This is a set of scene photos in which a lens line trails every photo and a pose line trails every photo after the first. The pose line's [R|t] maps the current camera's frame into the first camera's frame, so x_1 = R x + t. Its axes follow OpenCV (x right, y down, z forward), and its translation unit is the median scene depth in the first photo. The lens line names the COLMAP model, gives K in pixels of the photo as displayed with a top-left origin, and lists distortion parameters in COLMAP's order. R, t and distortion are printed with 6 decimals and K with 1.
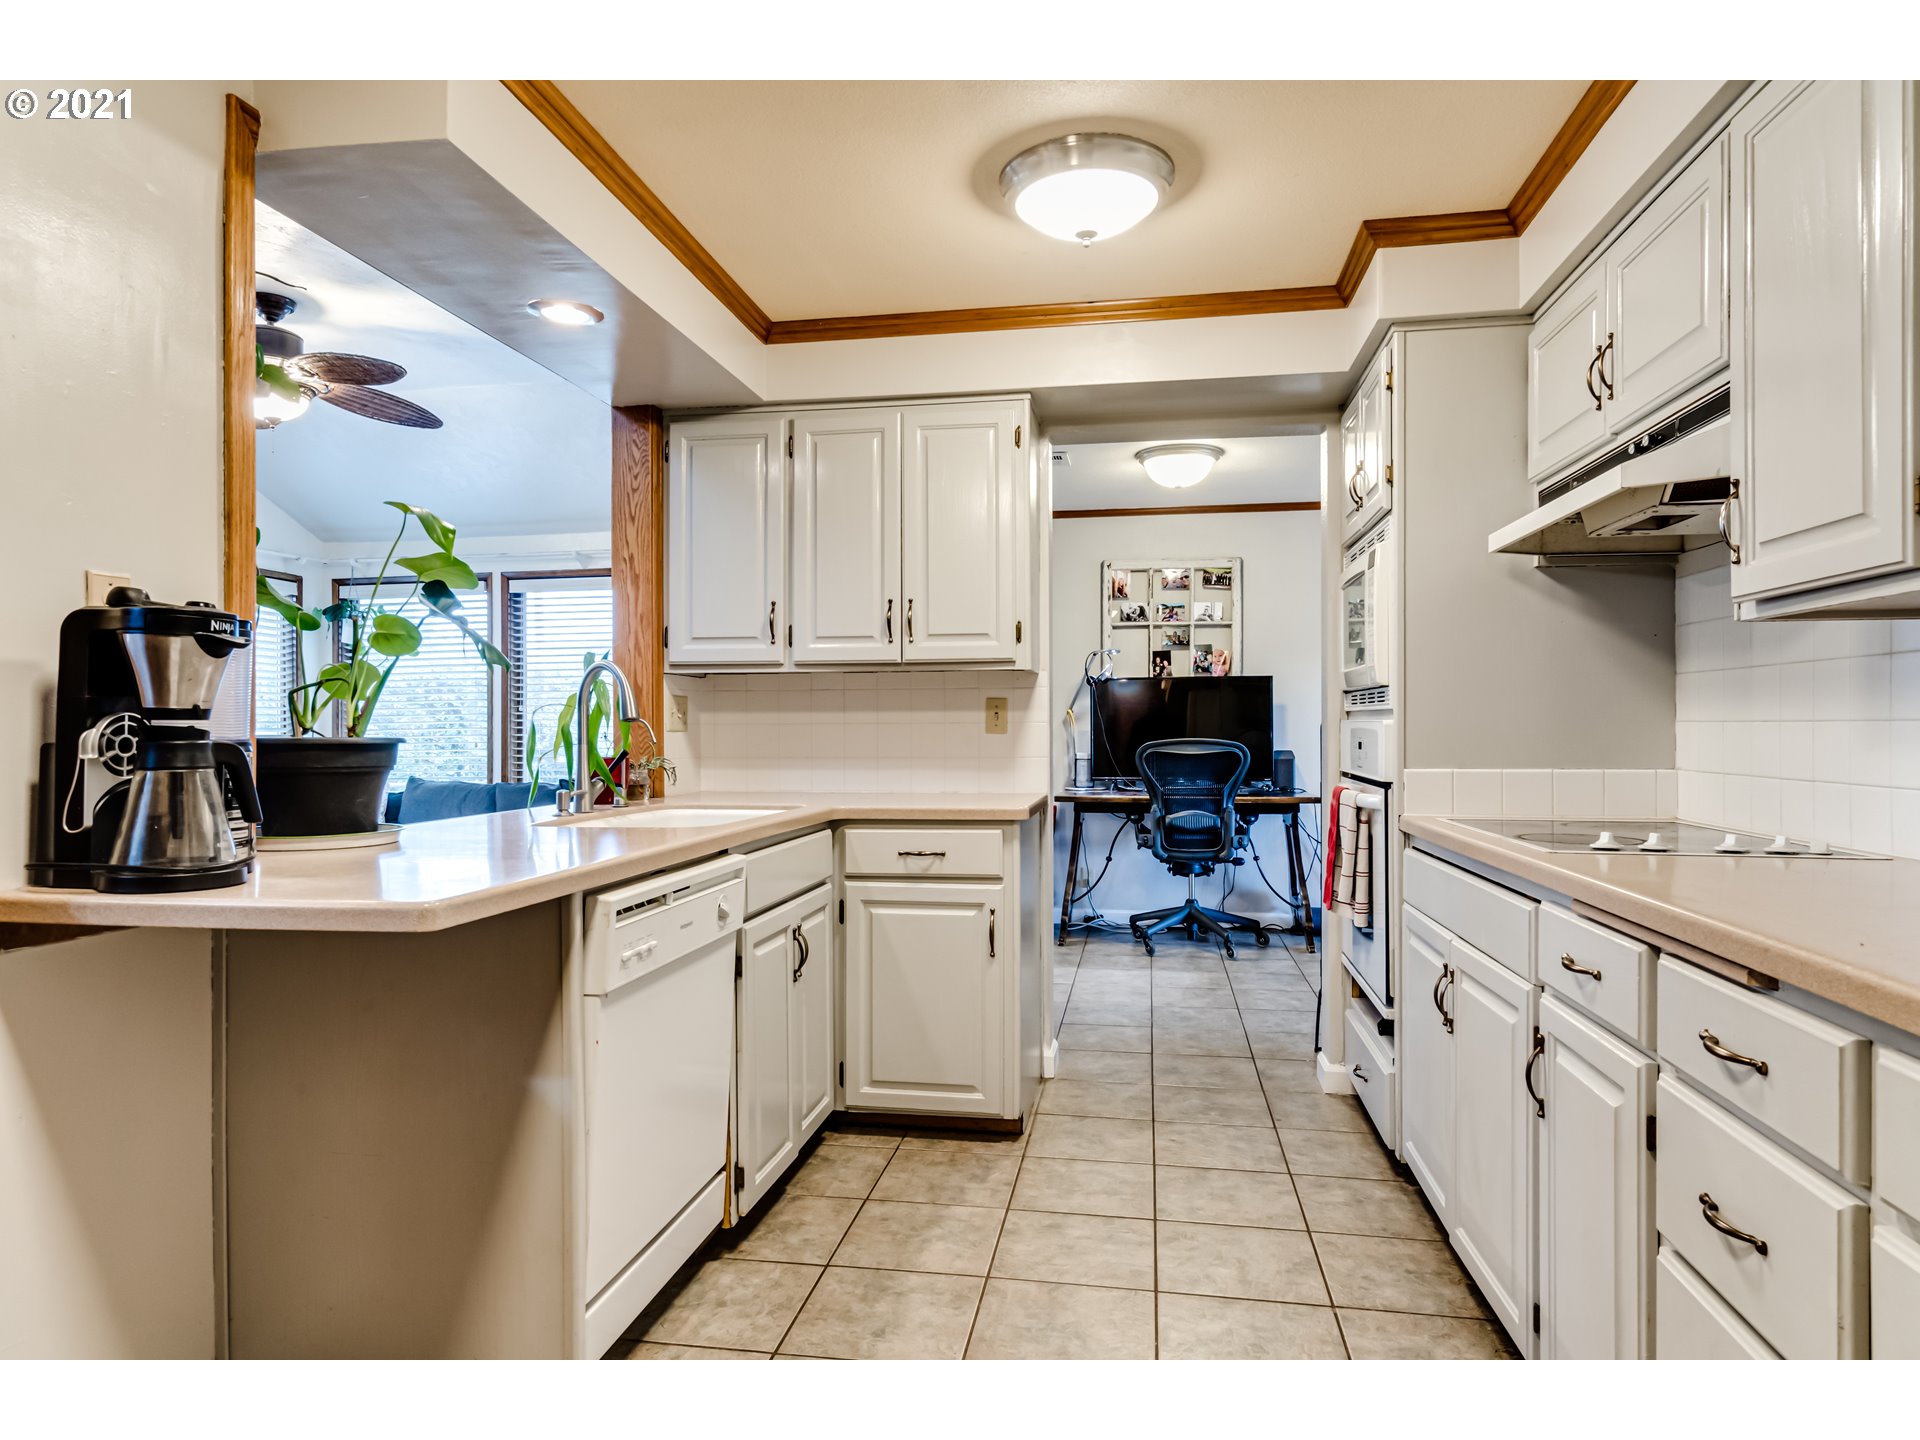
lens RADIAL K [[1141.5, 0, 960.0], [0, 1141.5, 720.0], [0, 0, 1]] dist [0.006943, 0.001076]
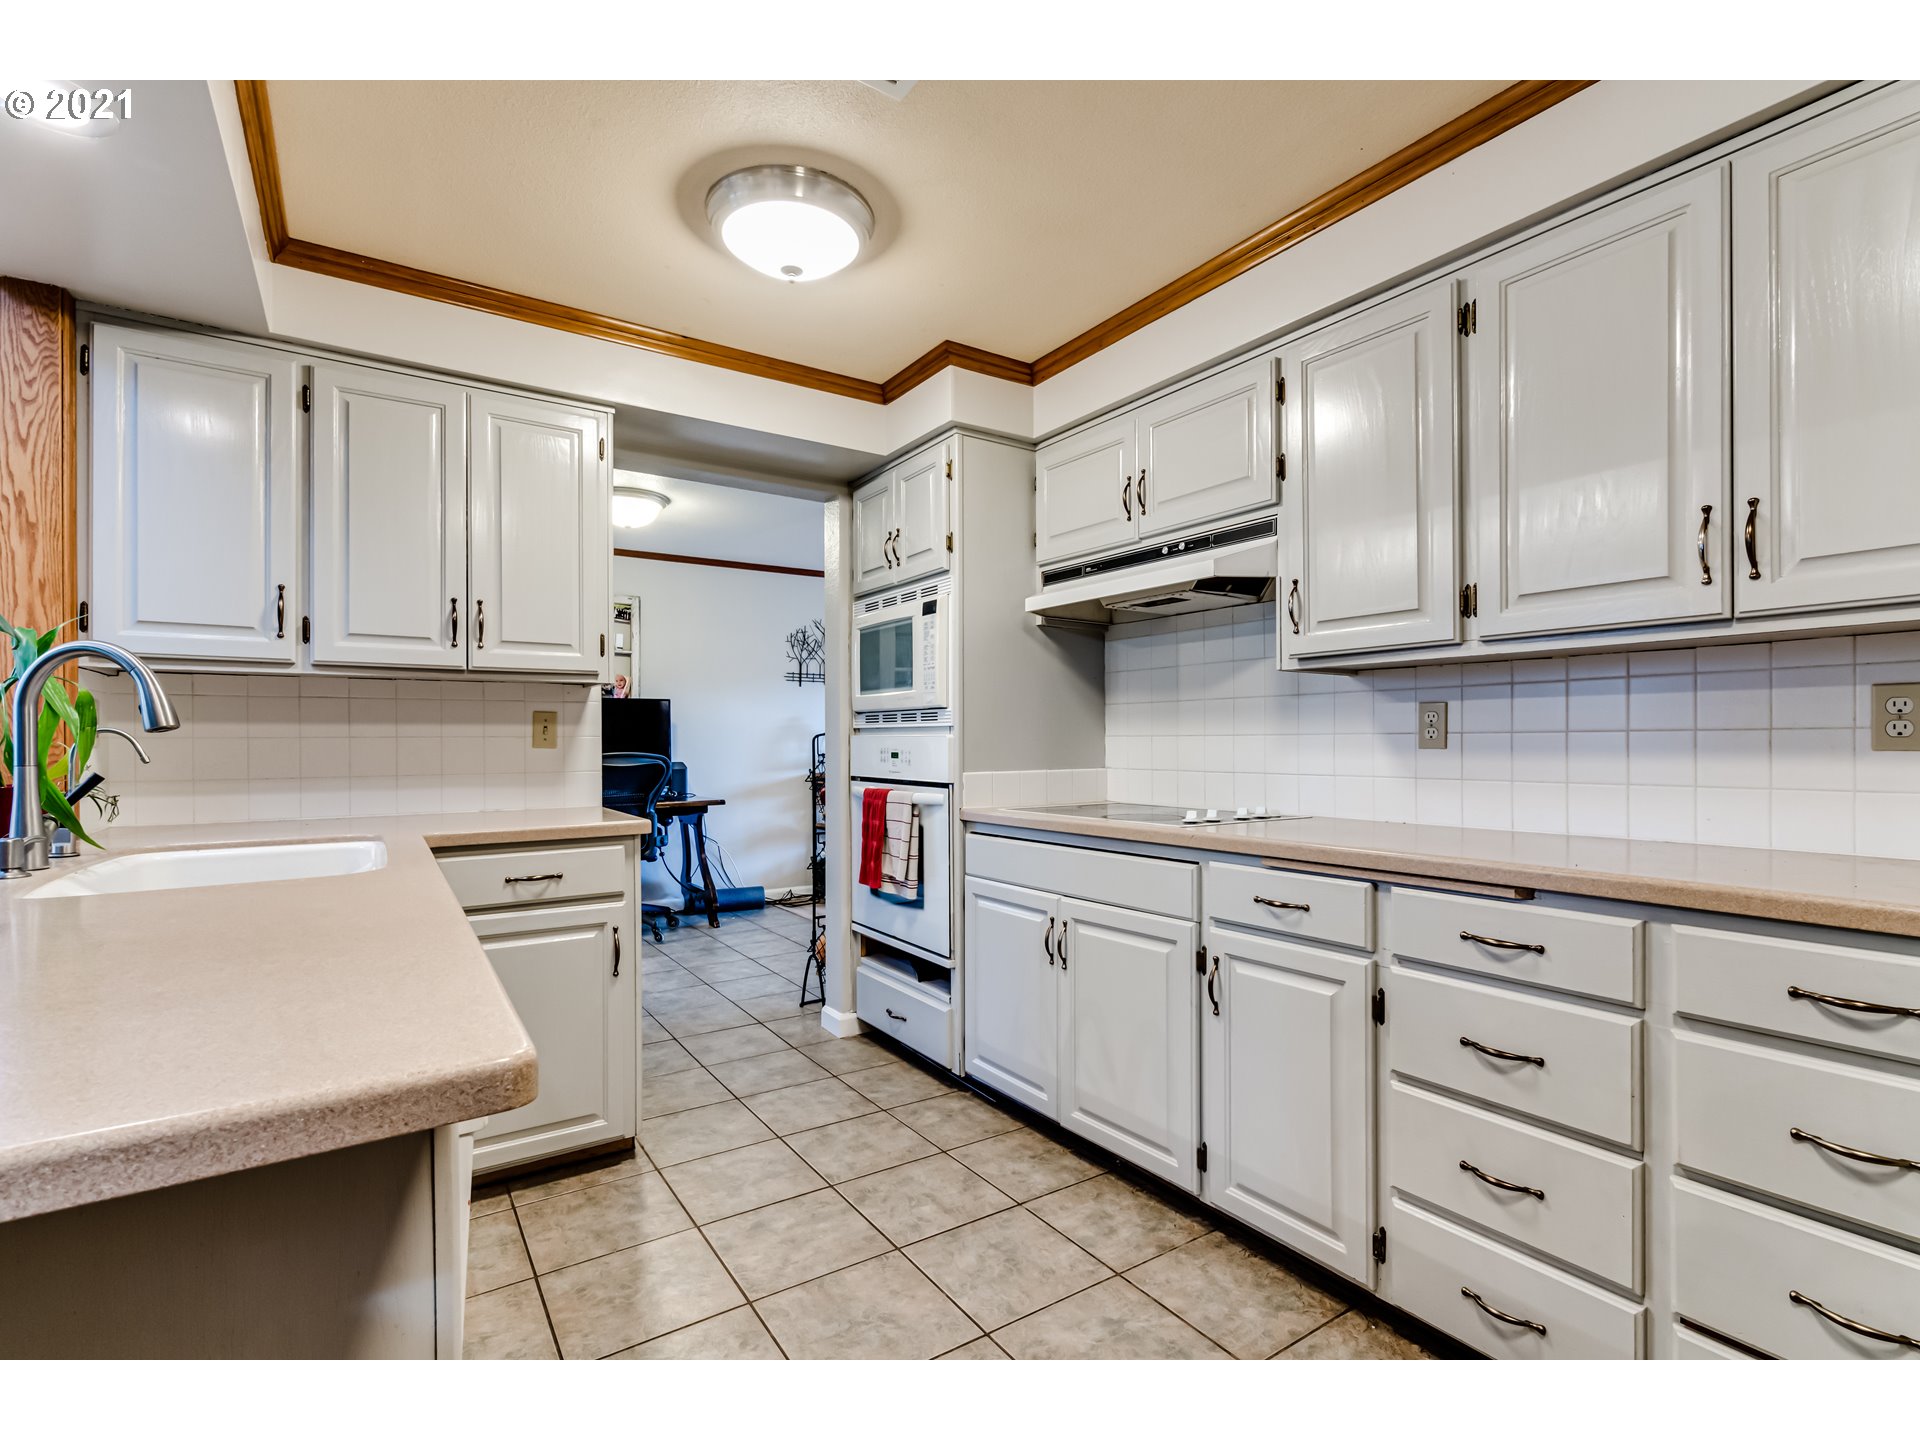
lens RADIAL K [[884.0, 0, 959.1], [0, 884.0, 739.1], [0, 0, 1]] dist [-0.000582, 0.000268]
pose [[0.728633, 0.000993, 0.684904, -0.270956], [-0.001273, 0.999999, -0.000095, 0.004685], [-0.684903, -0.000802, 0.728634, 0.245809]]
